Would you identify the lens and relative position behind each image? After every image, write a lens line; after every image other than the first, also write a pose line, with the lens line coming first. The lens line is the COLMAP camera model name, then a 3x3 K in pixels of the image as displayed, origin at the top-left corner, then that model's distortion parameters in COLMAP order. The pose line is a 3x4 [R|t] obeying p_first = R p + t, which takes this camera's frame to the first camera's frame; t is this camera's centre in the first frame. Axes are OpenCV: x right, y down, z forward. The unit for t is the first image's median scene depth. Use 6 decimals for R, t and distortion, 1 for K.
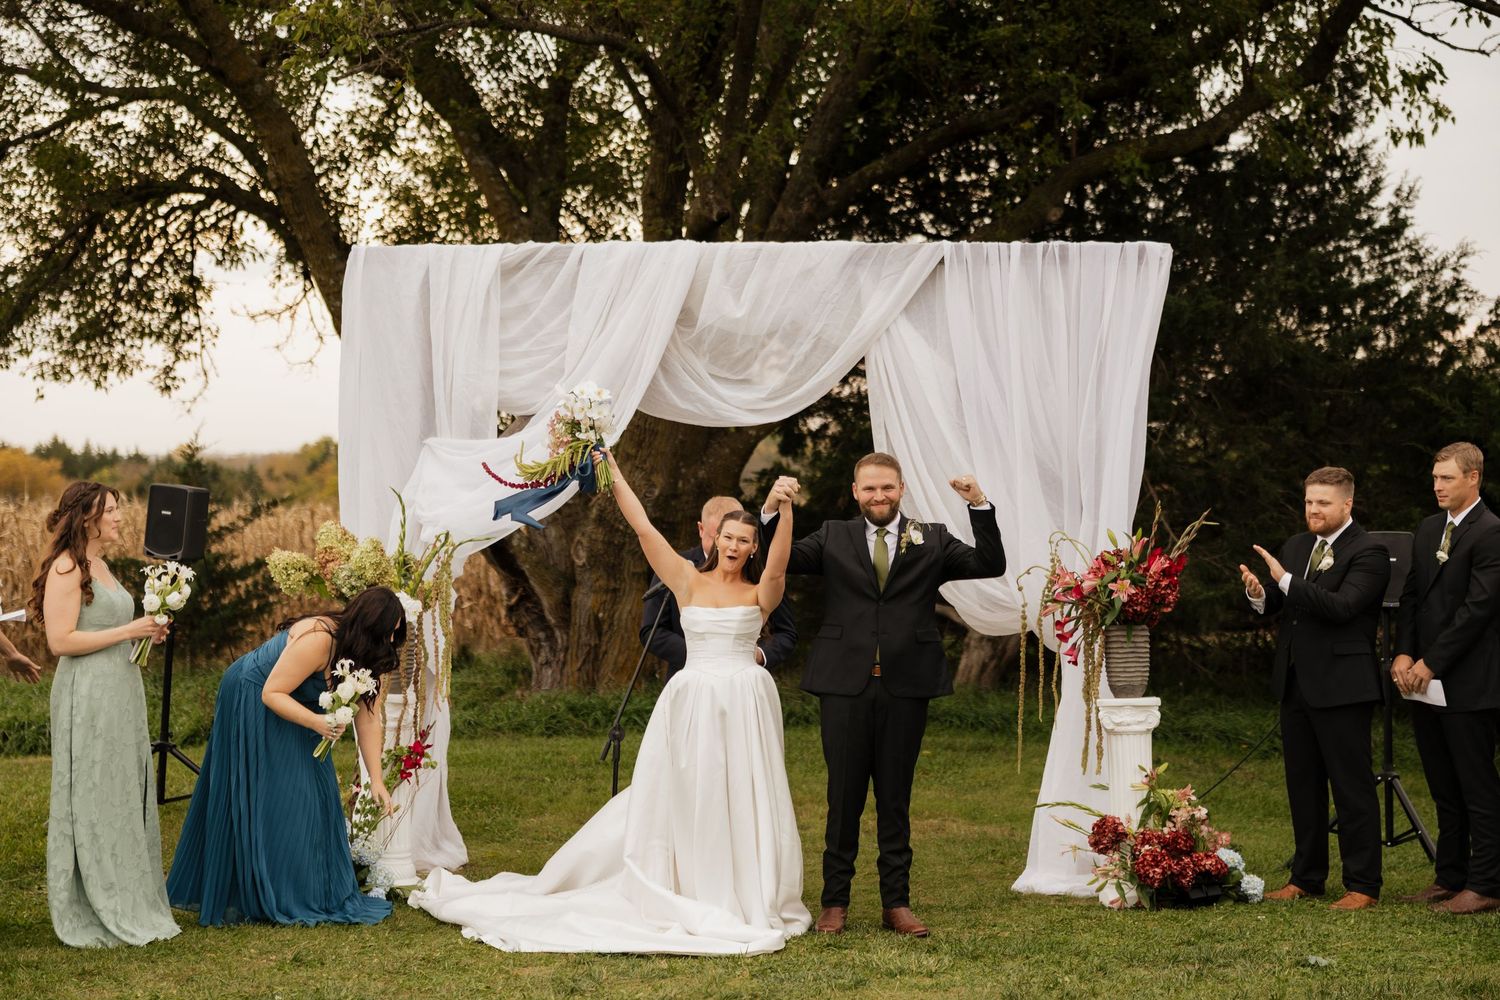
lens RADIAL K [[2425.7, 0, 722.1], [0, 2425.7, 541.2], [0, 0, 1]] dist [-0.028615, 0.000000]
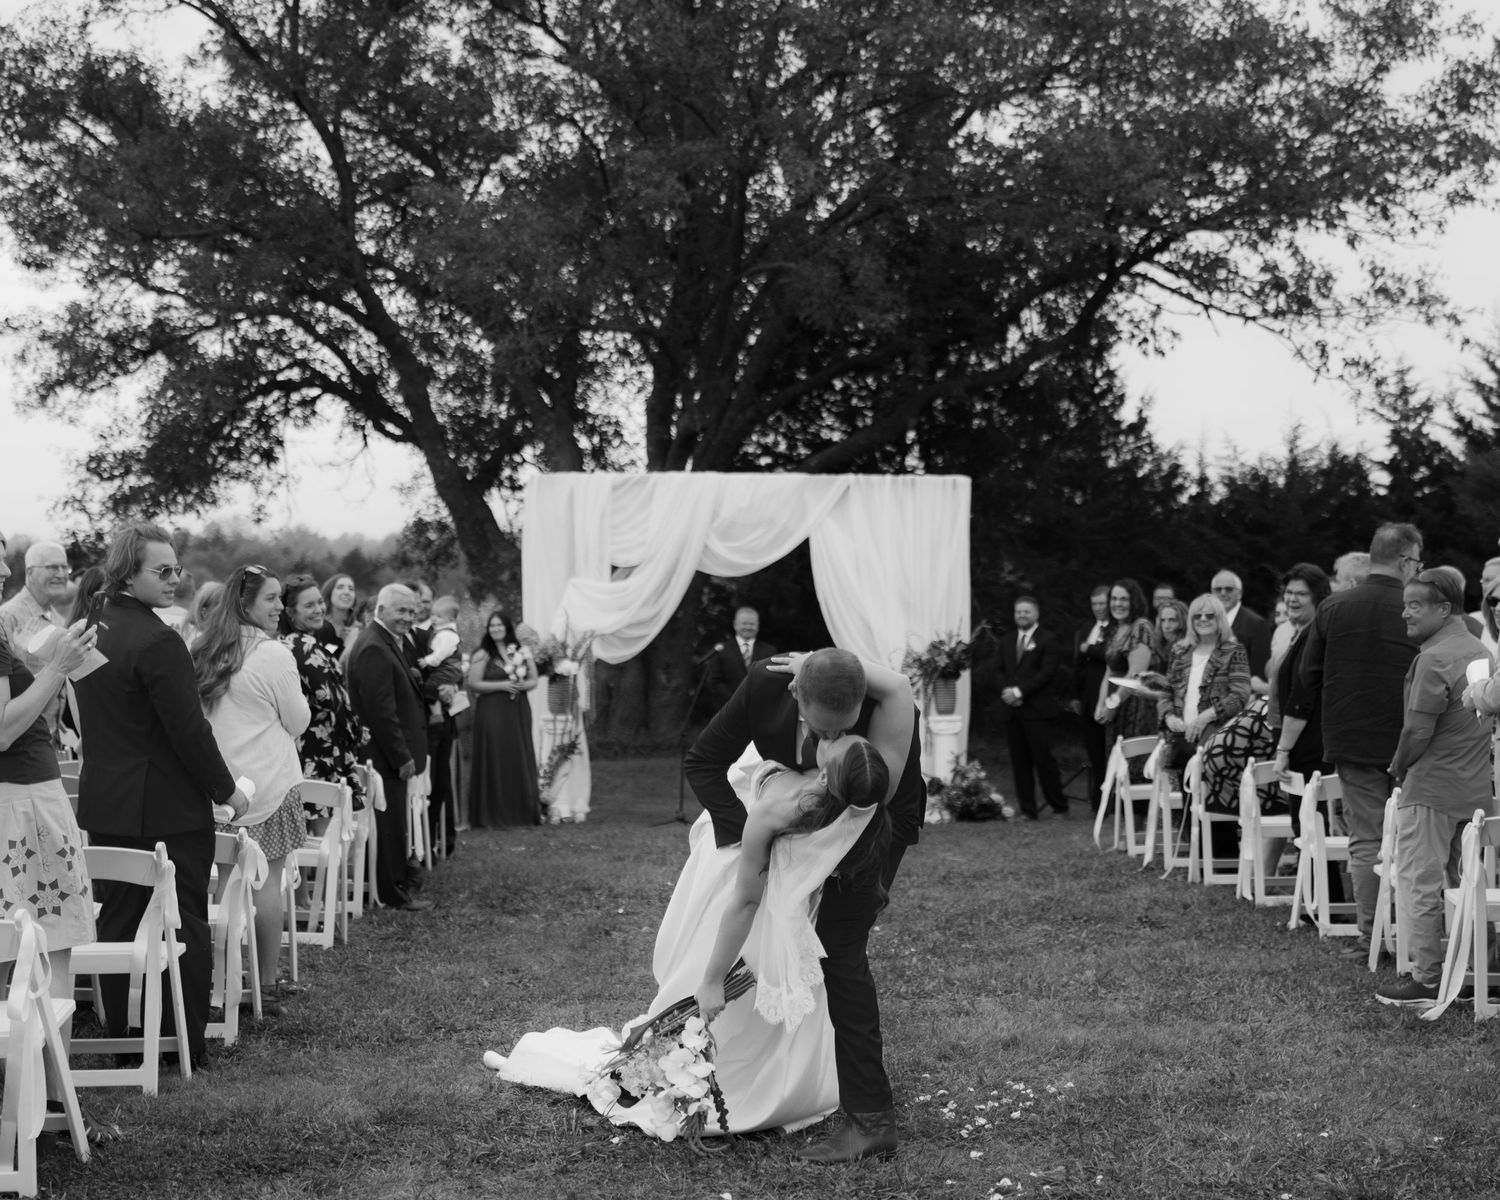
lens RADIAL K [[2664.8, 0, 748.6], [0, 2664.8, 598.9], [0, 0, 1]] dist [-0.185498, 0.000000]
pose [[0.997739, 0.002088, 0.067169, -0.120686], [-0.001171, 0.999906, -0.013695, 0.000349], [-0.067191, 0.013586, 0.997648, -1.013473]]
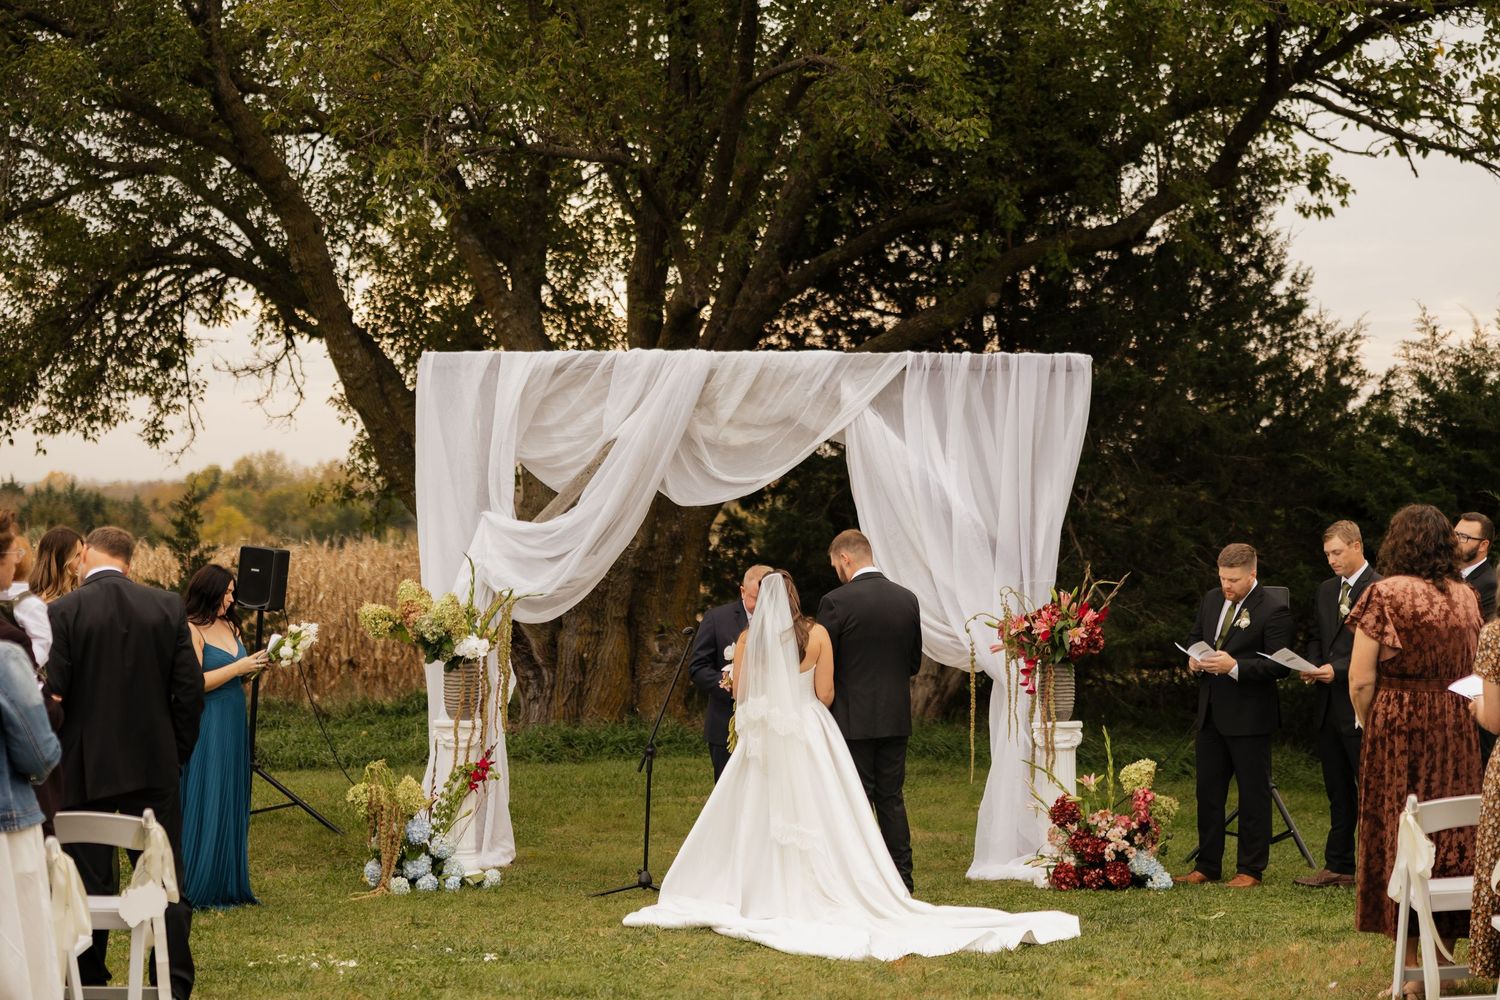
lens RADIAL K [[2616.4, 0, 754.2], [0, 2616.4, 504.3], [0, 0, 1]] dist [-0.044407, 0.000000]
pose [[0.998801, 0.002278, 0.048906, -0.050213], [-0.000957, 0.999635, -0.027007, -0.010082], [-0.048950, 0.026928, 0.998438, -0.314563]]
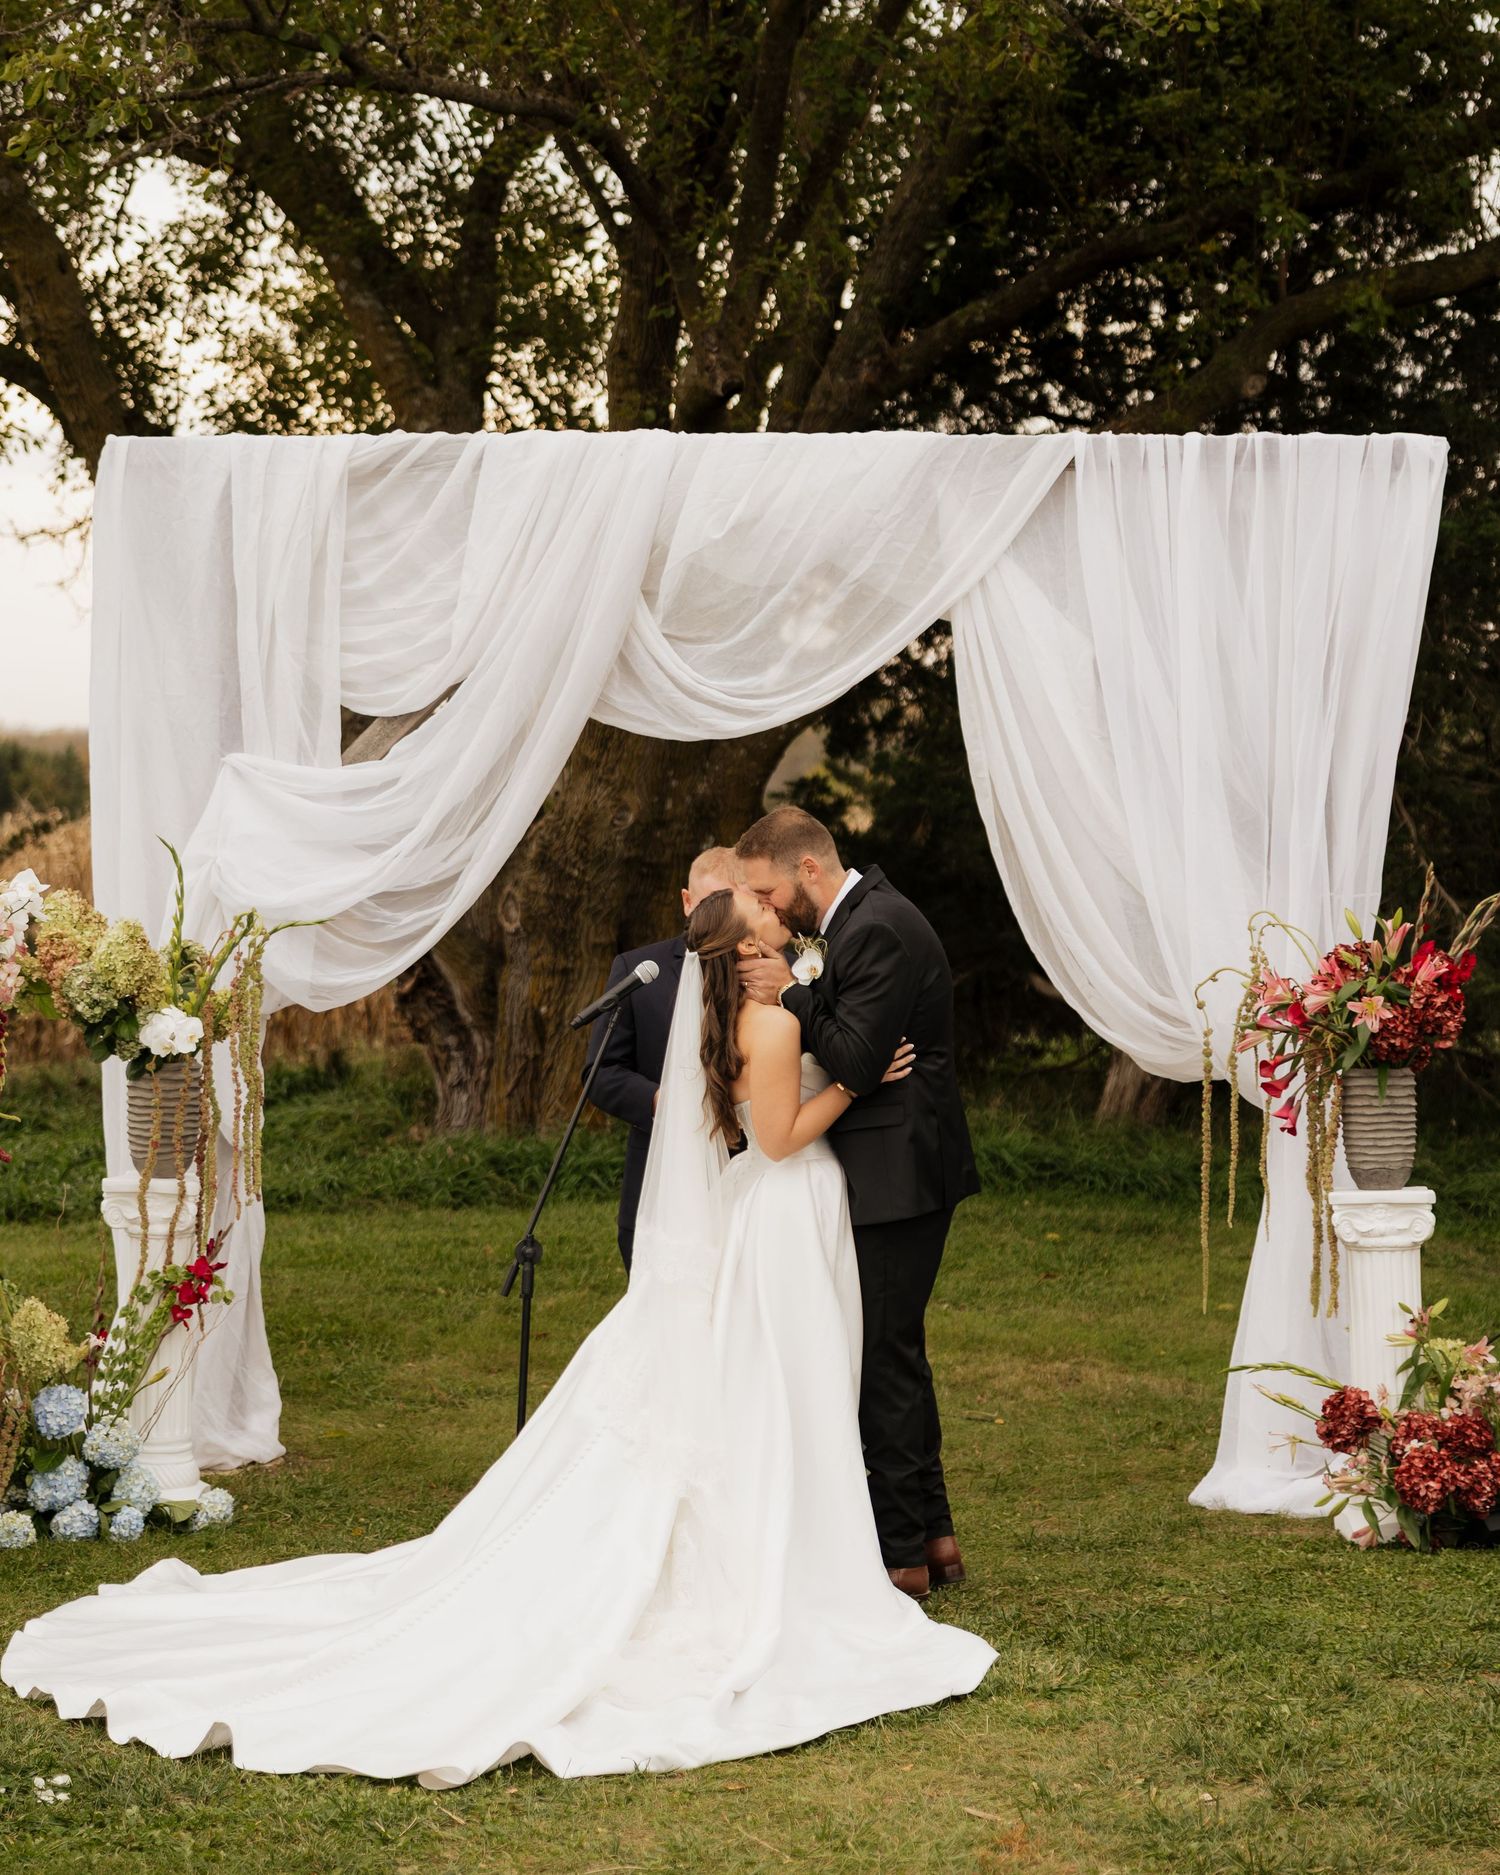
lens RADIAL K [[3526.8, 0, 792.5], [0, 3526.8, 741.4], [0, 0, 1]] dist [0.026000, 0.000000]
pose [[0.999969, 0.001789, 0.007675, 0.013225], [-0.001542, 0.999482, -0.032161, -0.016620], [-0.007728, 0.032148, 0.999453, 0.110616]]
